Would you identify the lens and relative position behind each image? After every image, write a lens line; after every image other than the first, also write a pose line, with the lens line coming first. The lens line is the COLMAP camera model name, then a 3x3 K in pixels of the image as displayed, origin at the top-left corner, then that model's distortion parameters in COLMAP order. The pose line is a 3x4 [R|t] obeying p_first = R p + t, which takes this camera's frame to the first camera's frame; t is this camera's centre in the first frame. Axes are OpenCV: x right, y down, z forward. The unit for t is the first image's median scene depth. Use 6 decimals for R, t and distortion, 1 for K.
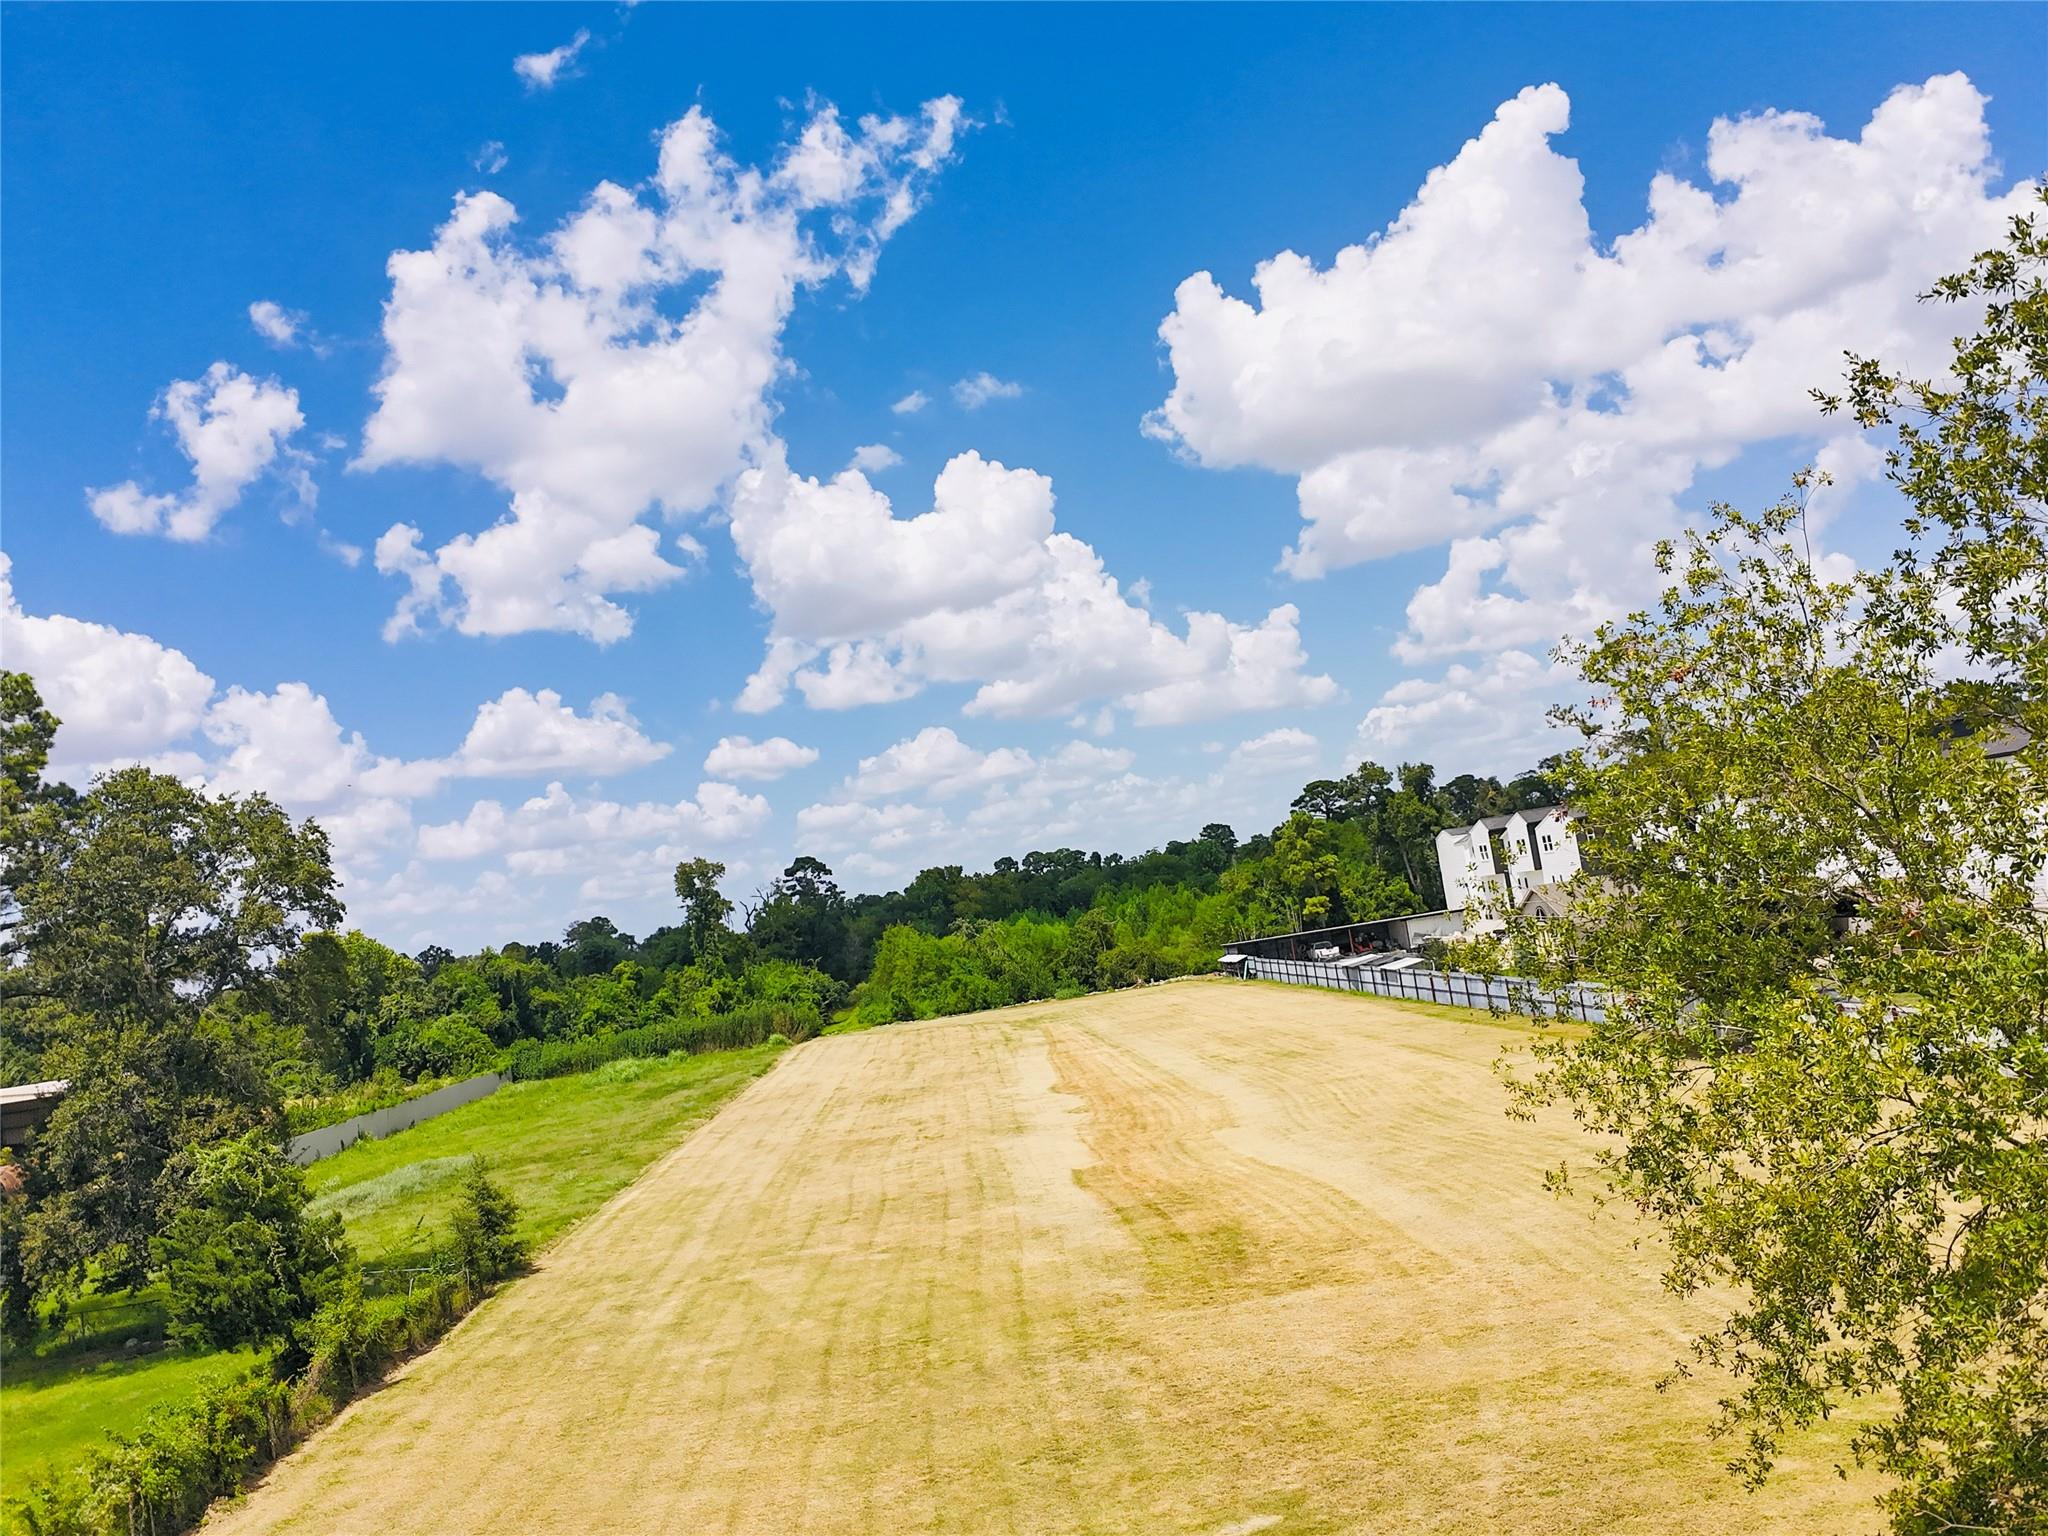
lens RADIAL K [[1515.2, 0, 1016.3], [0, 1515.2, 763.8], [0, 0, 1]] dist [-0.033554, -0.007859]
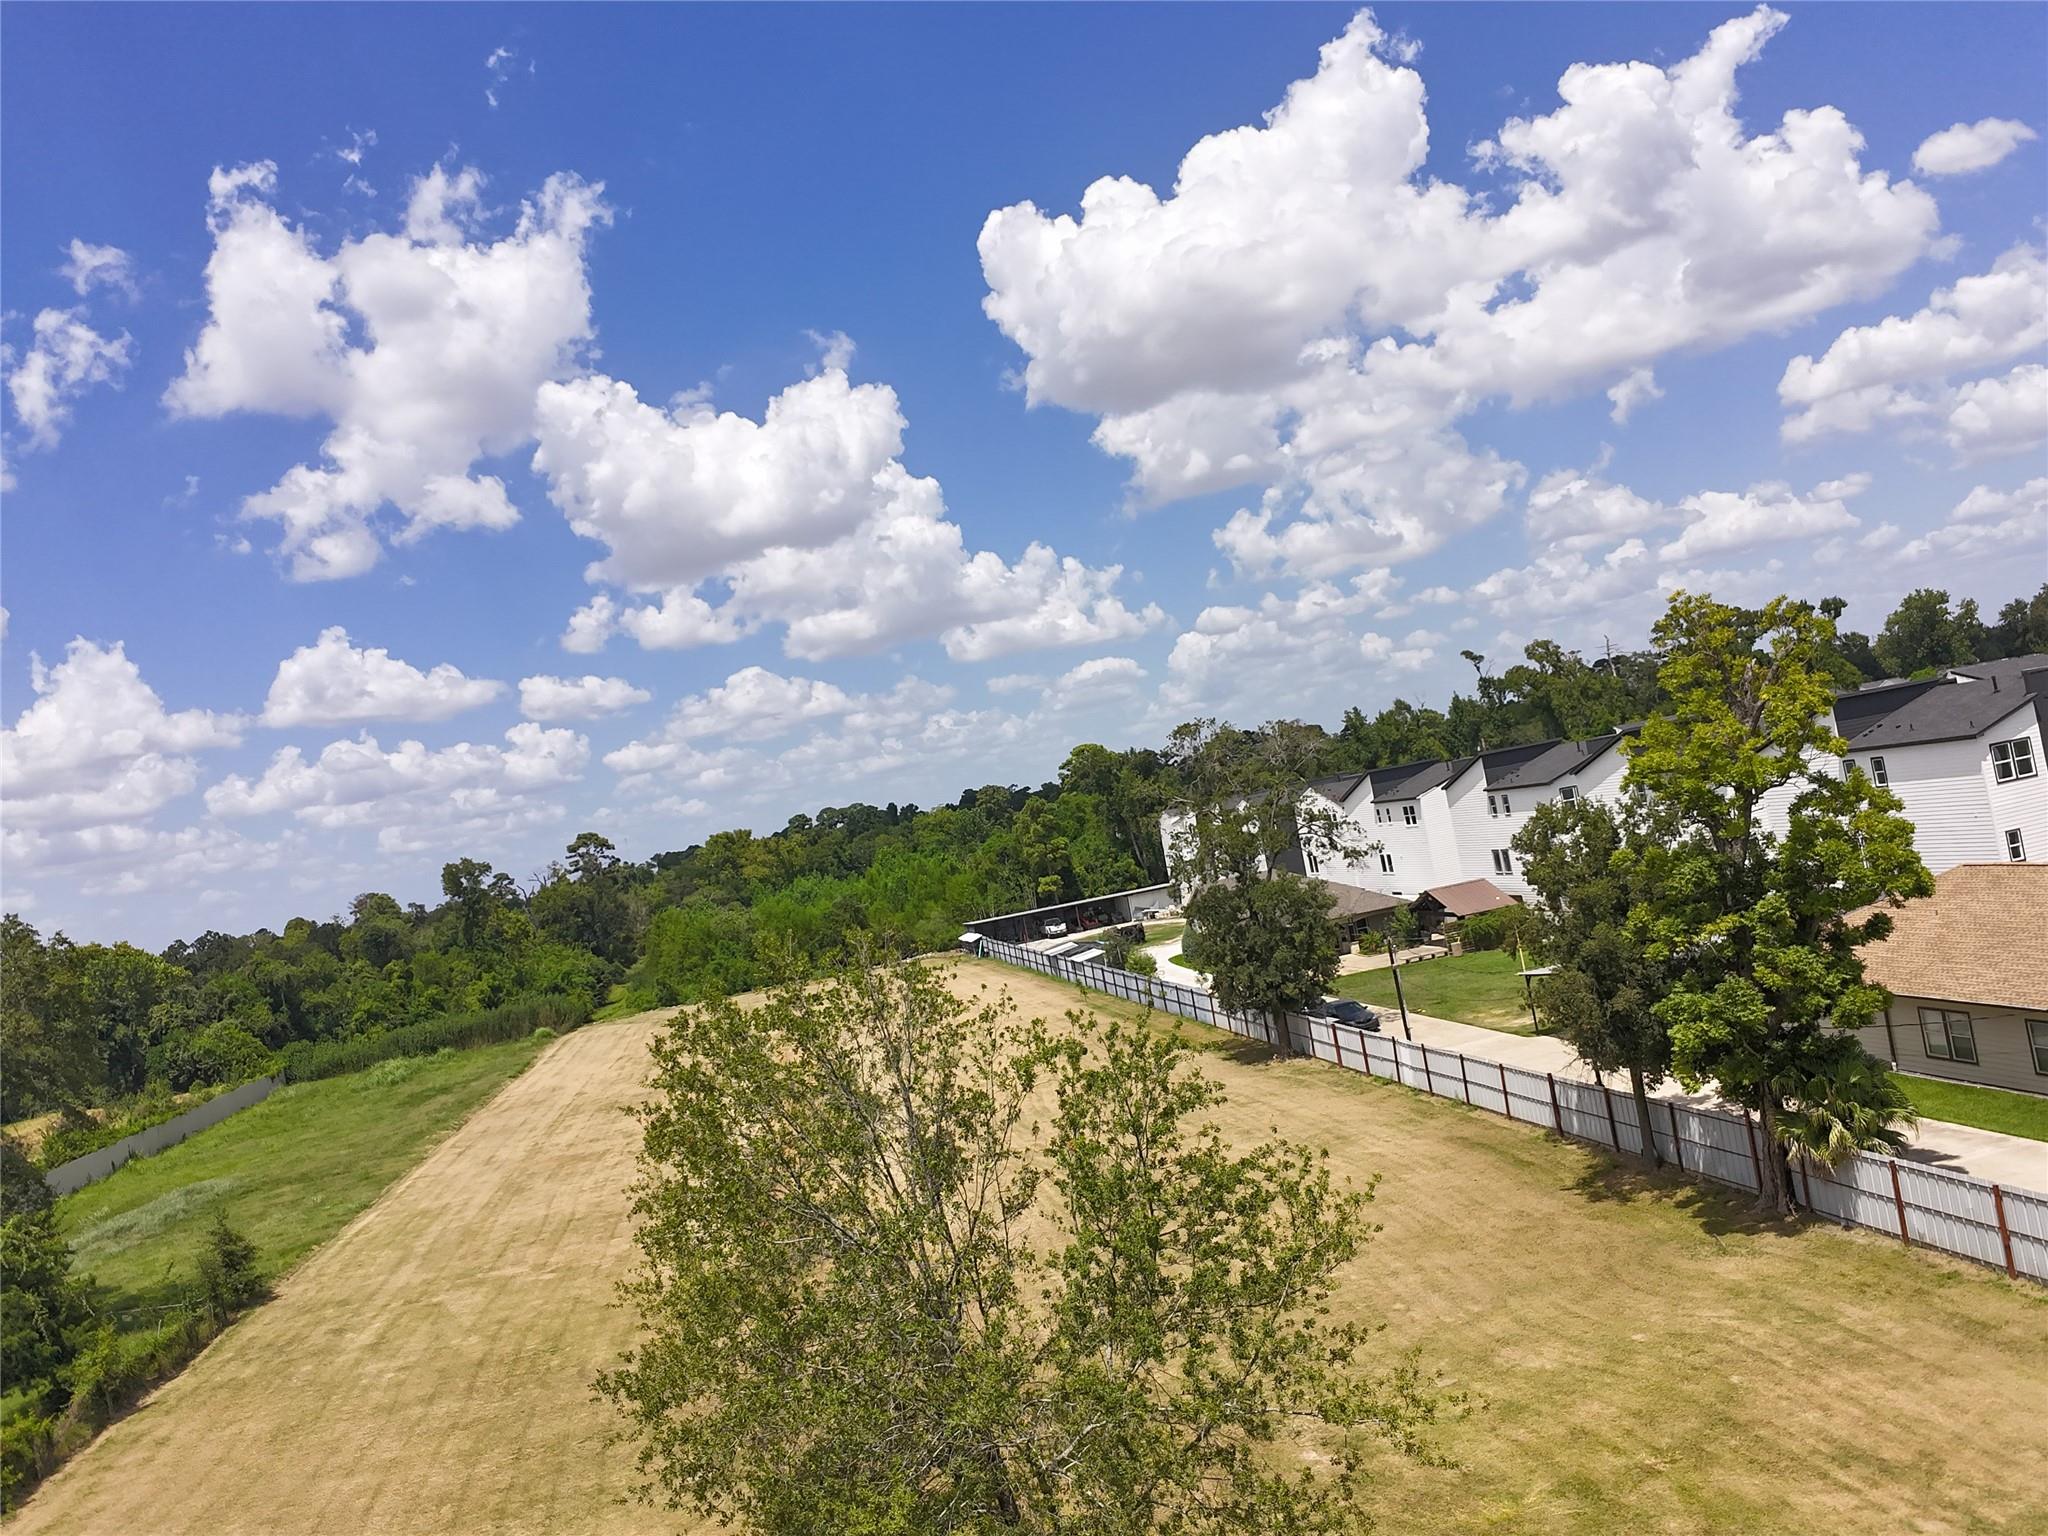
lens RADIAL K [[1515.2, 0, 1021.2], [0, 1515.2, 773.2], [0, 0, 1]] dist [-0.033554, -0.007859]
pose [[0.991830, -0.026996, 0.124676, 0.048197], [0.020856, 0.998517, 0.050294, -0.046139], [-0.125849, -0.047283, 0.990922, -0.086755]]
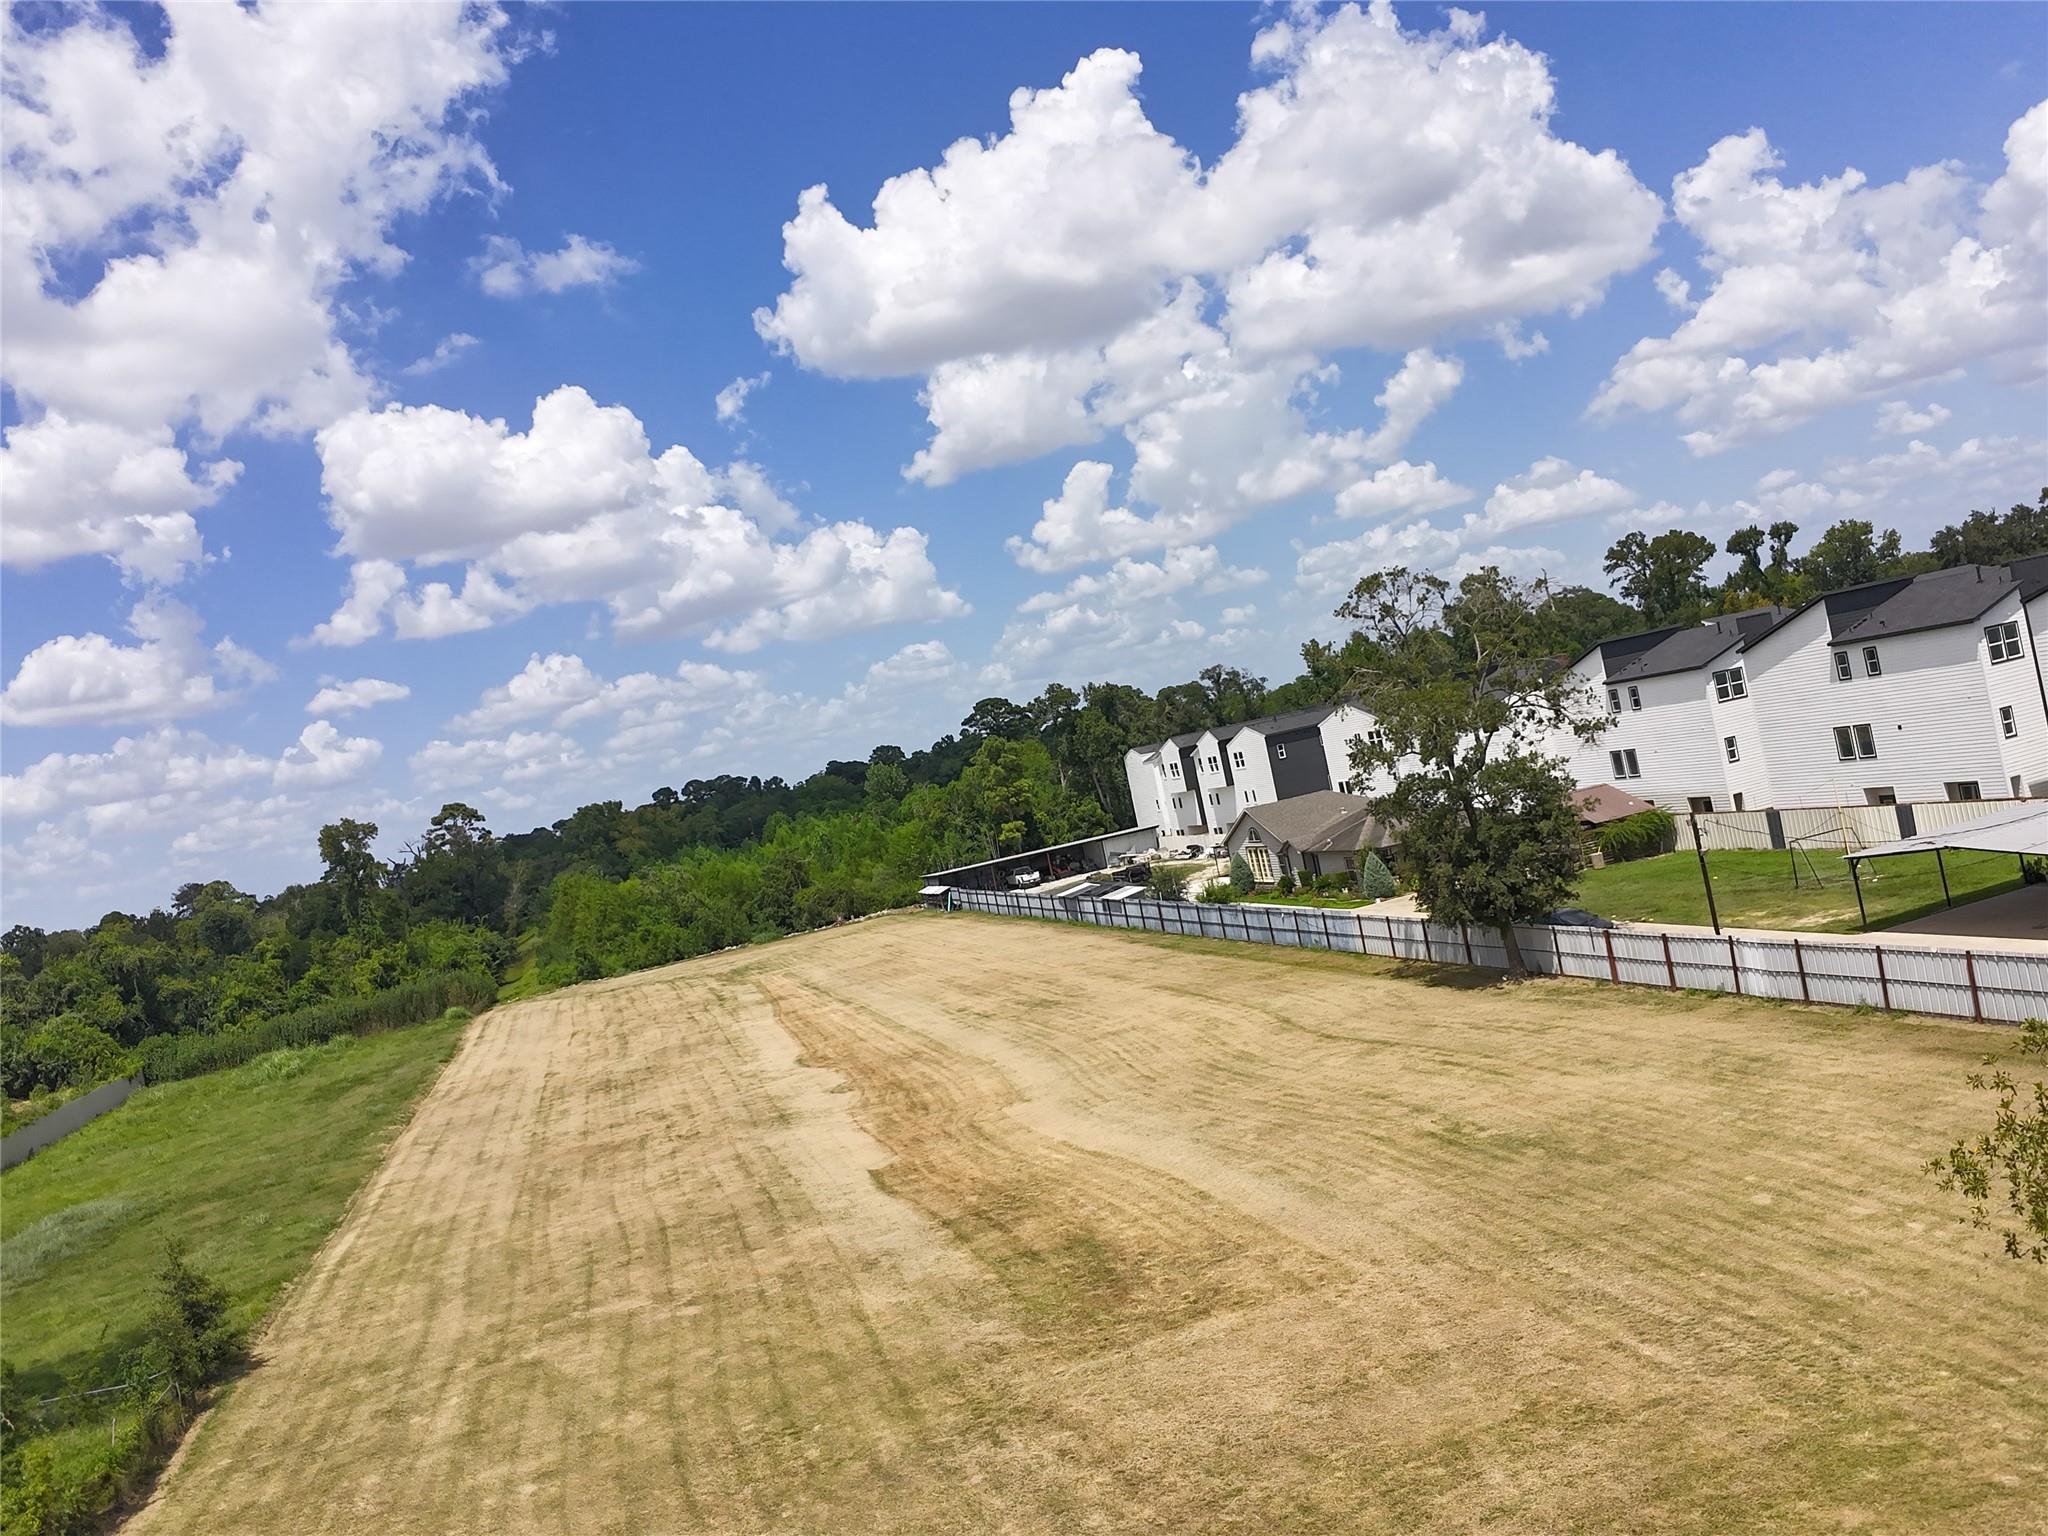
lens RADIAL K [[1515.2, 0, 1025.3], [0, 1515.2, 777.0], [0, 0, 1]] dist [-0.033554, -0.007859]
pose [[0.970972, -0.051993, 0.233472, -0.027122], [0.036684, 0.996911, 0.069442, -0.011676], [-0.236361, -0.058862, 0.969881, 0.035835]]
